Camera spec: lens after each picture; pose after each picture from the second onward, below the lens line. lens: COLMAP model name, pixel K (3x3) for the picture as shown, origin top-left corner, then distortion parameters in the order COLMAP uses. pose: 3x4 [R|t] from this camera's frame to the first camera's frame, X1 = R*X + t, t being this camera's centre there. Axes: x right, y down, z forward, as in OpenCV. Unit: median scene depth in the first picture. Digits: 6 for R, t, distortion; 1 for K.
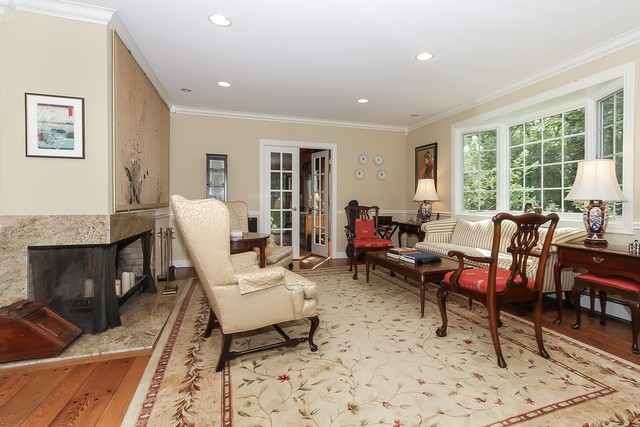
lens RADIAL K [[297.6, 0, 321.1], [0, 297.6, 221.0], [0, 0, 1]] dist [0.017907, 0.000179]
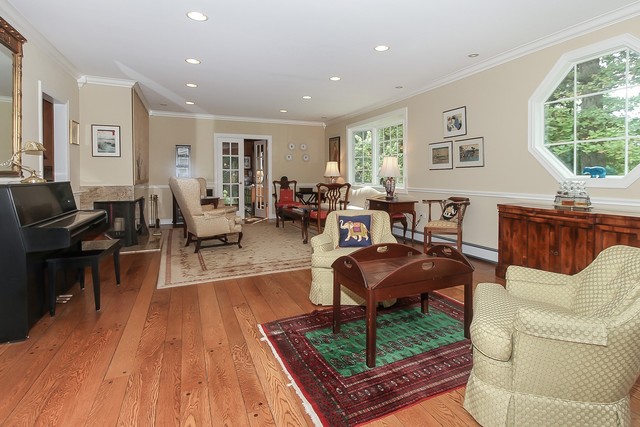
lens RADIAL K [[321.3, 0, 318.8], [0, 321.3, 203.4], [0, 0, 1]] dist [-0.001671, 0.000006]
pose [[0.994744, -0.013051, 0.101562, 0.132539], [0.011216, 0.999764, 0.018623, 0.033438], [-0.101781, -0.017386, 0.994655, -0.580552]]
